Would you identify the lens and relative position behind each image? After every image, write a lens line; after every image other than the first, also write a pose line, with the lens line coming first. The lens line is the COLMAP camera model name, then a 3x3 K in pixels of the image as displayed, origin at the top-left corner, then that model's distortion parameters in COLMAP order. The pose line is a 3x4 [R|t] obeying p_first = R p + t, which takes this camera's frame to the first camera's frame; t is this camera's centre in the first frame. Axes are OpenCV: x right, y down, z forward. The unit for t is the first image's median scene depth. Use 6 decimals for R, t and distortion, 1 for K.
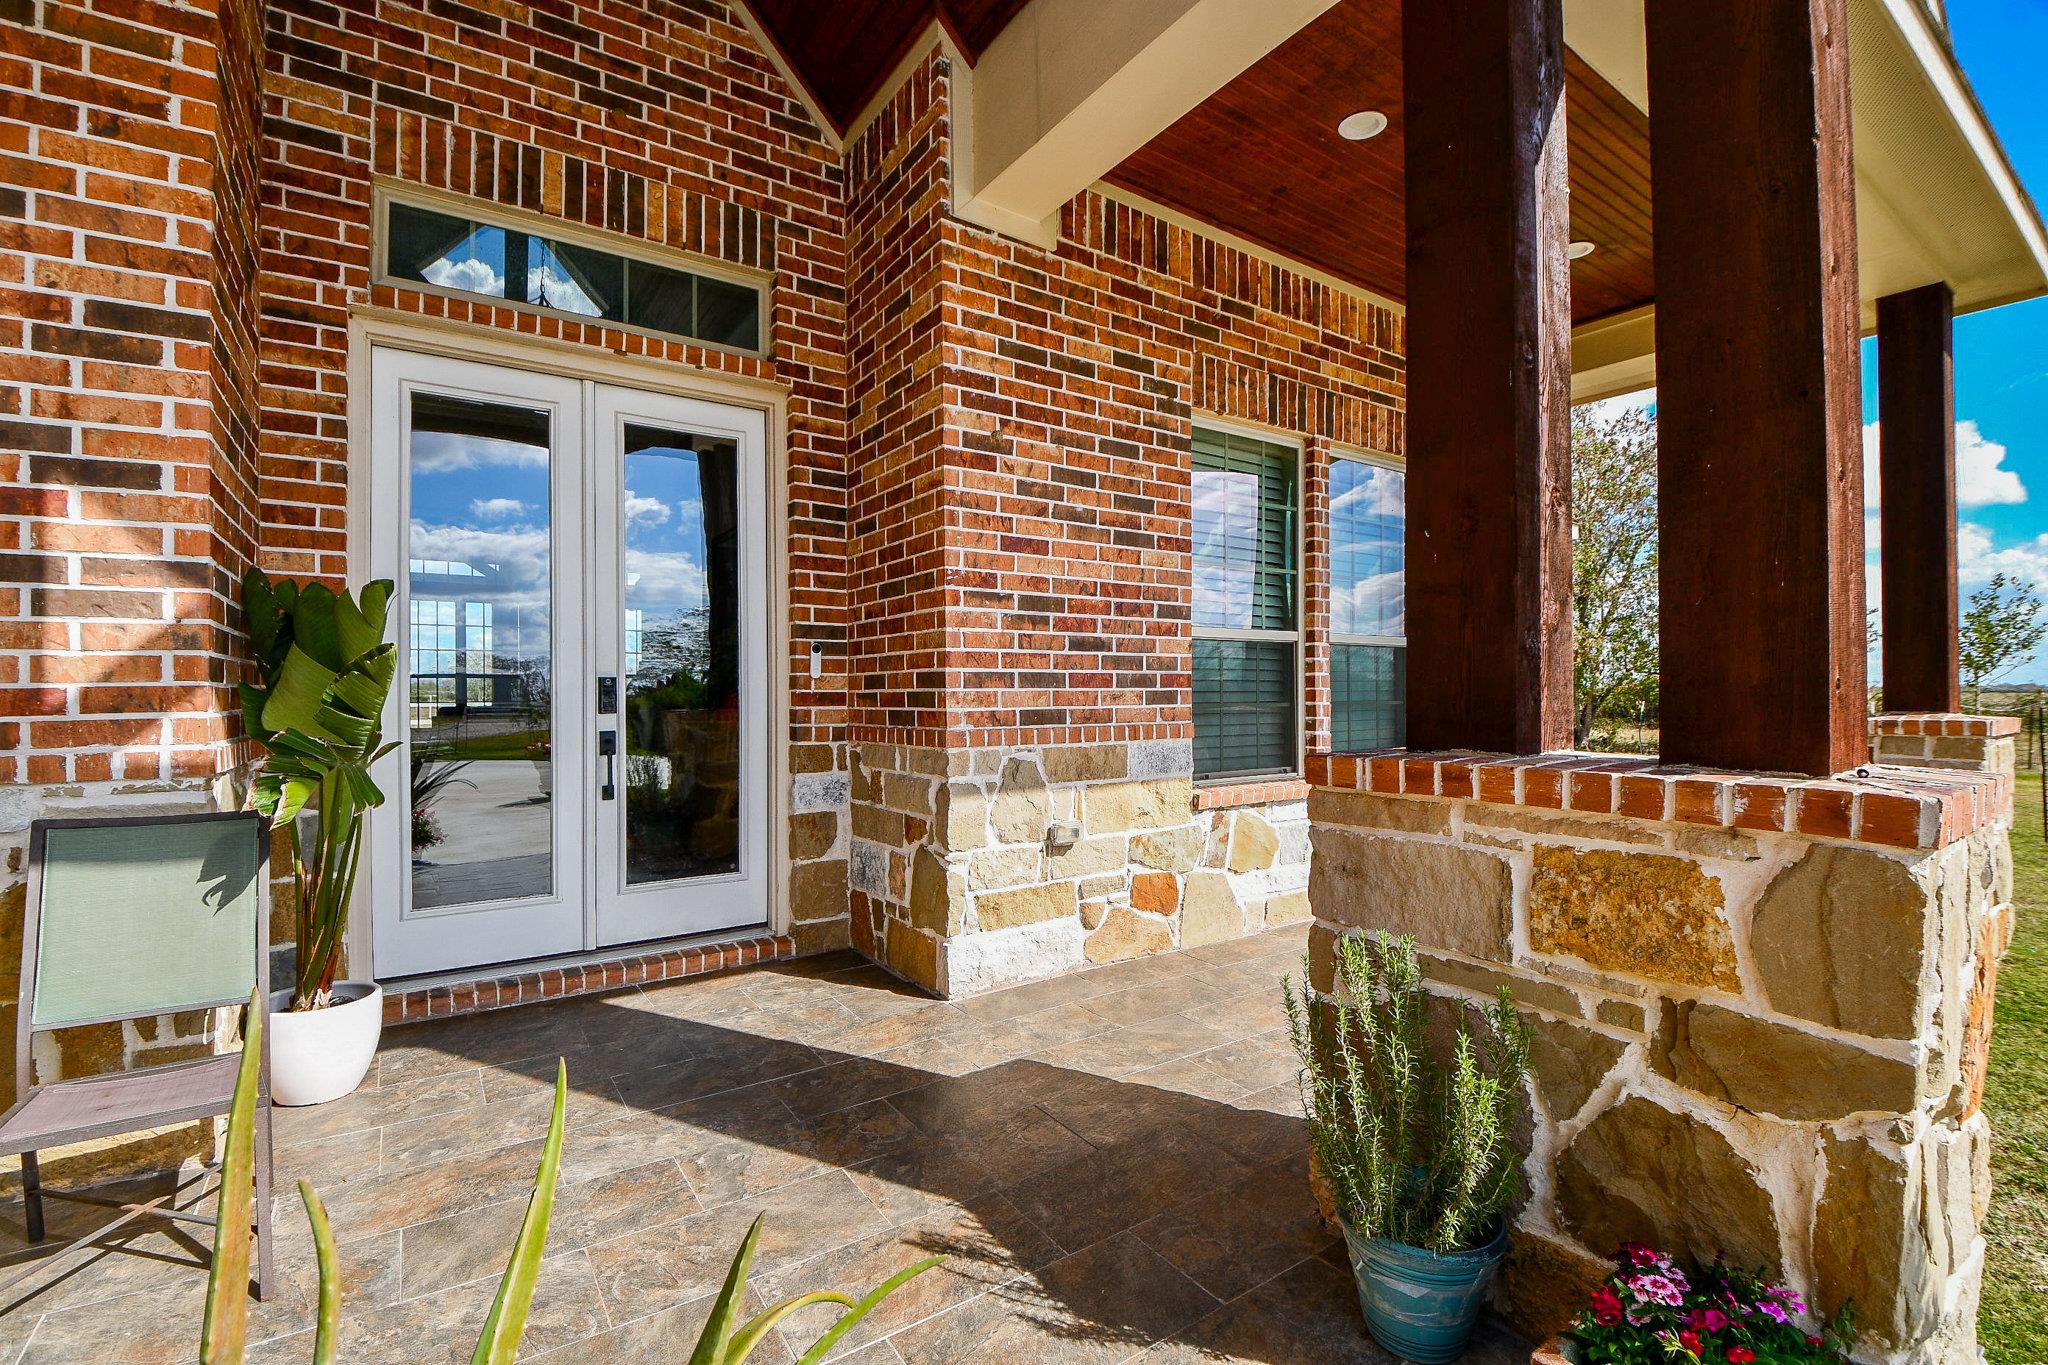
lens RADIAL K [[898.1, 0, 1020.7], [0, 898.1, 691.4], [0, 0, 1]] dist [0.058927, -0.043247]
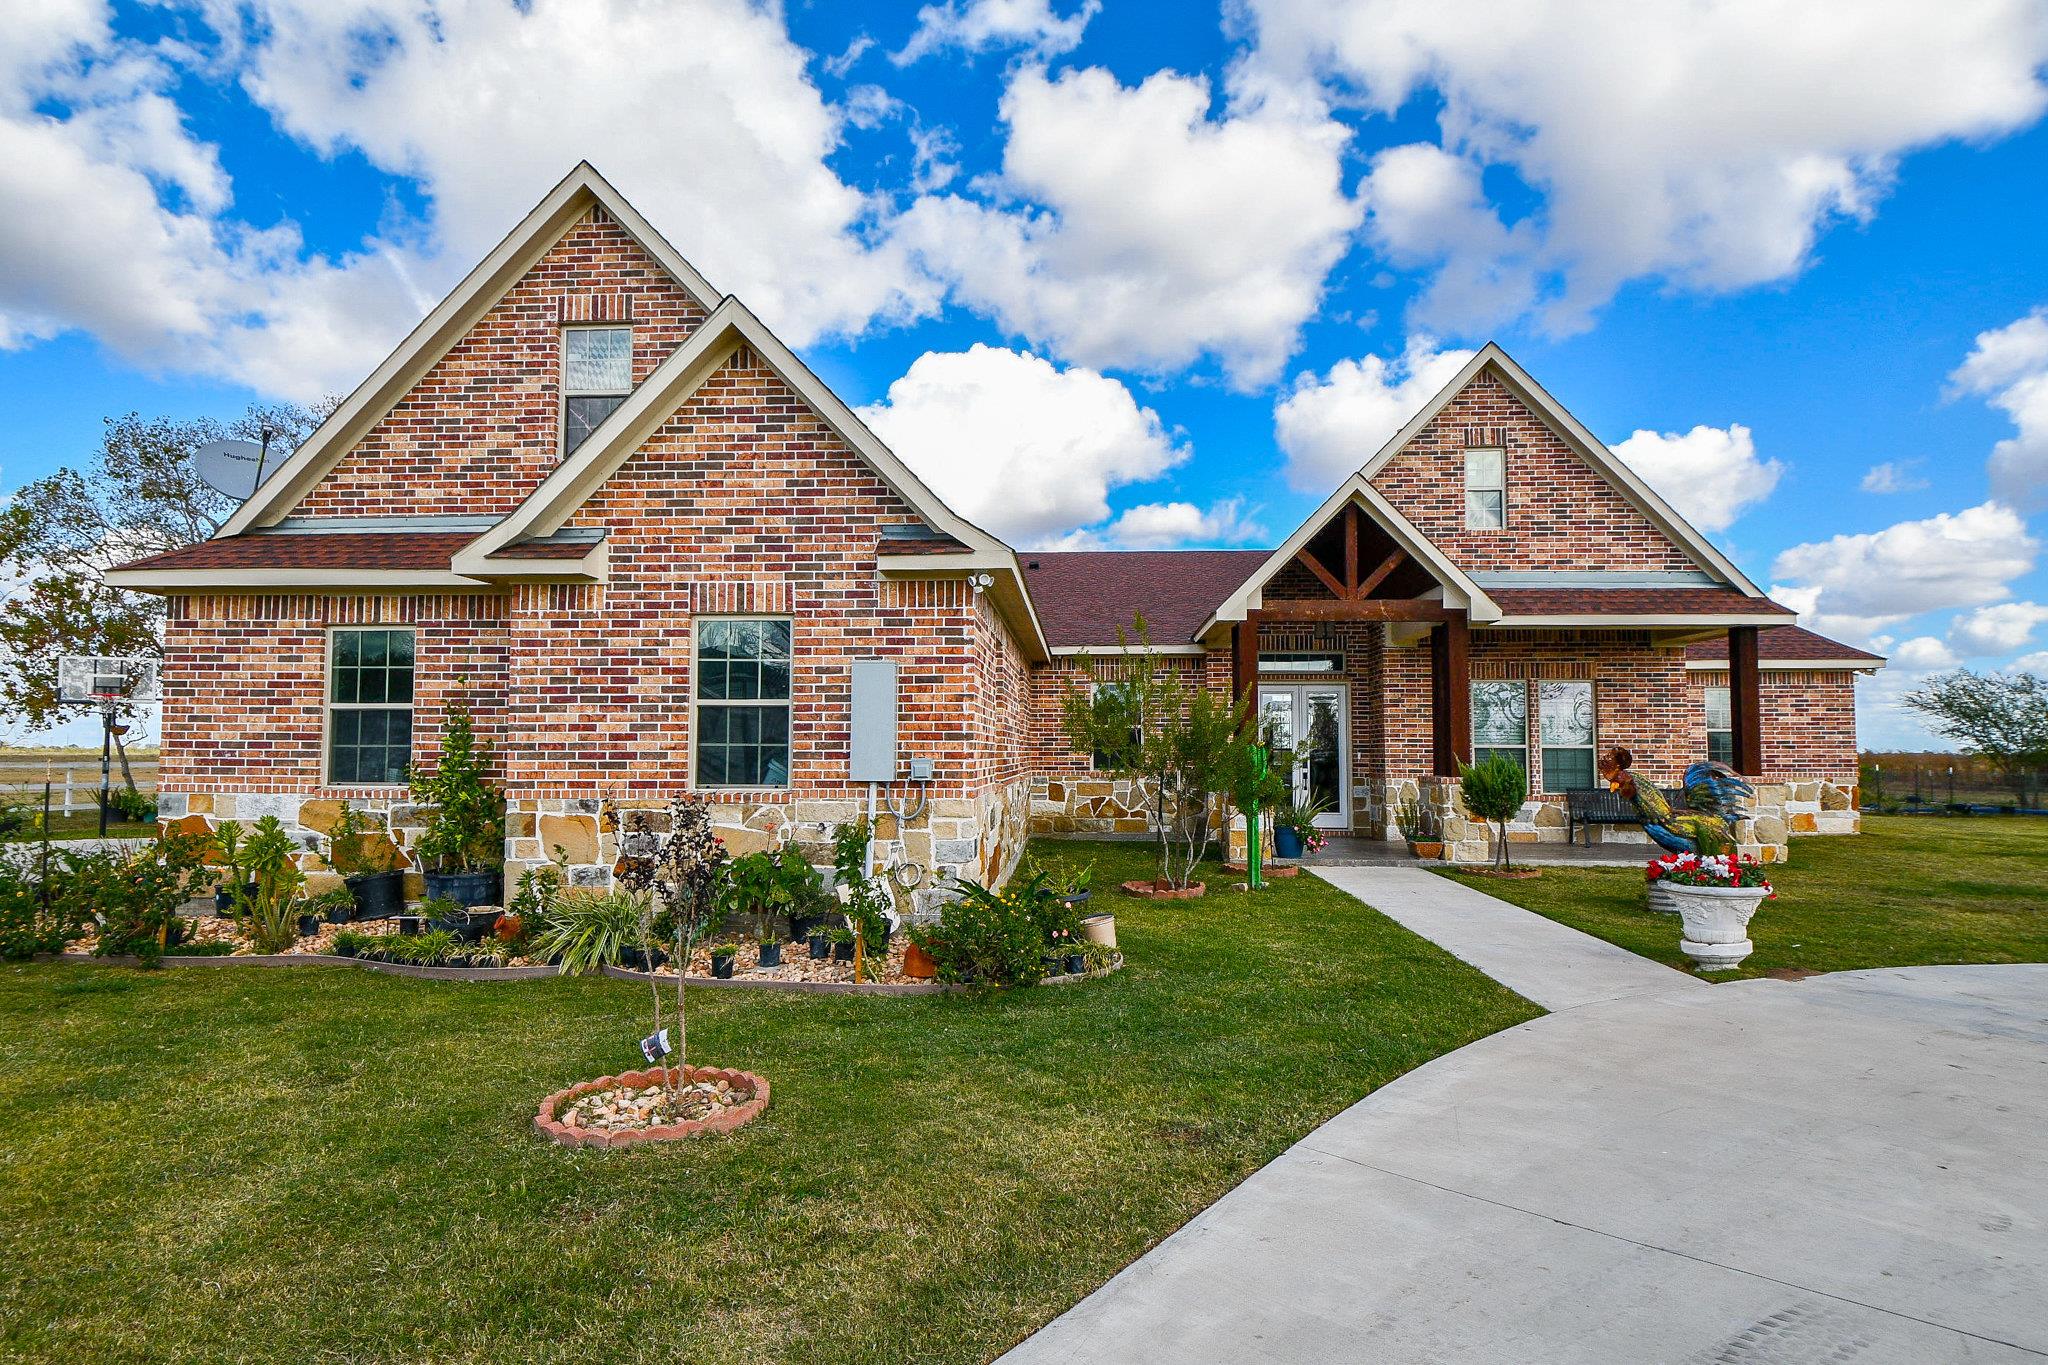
lens RADIAL K [[1097.5, 0, 1024.0], [0, 1097.5, 682.5], [0, 0, 1]] dist [-0.002954, -0.000909]
pose [[0.799102, -0.033598, -0.600255, 1.353152], [-0.005917, 0.997949, -0.063735, -0.033676], [0.601166, 0.054482, 0.797265, -3.339160]]
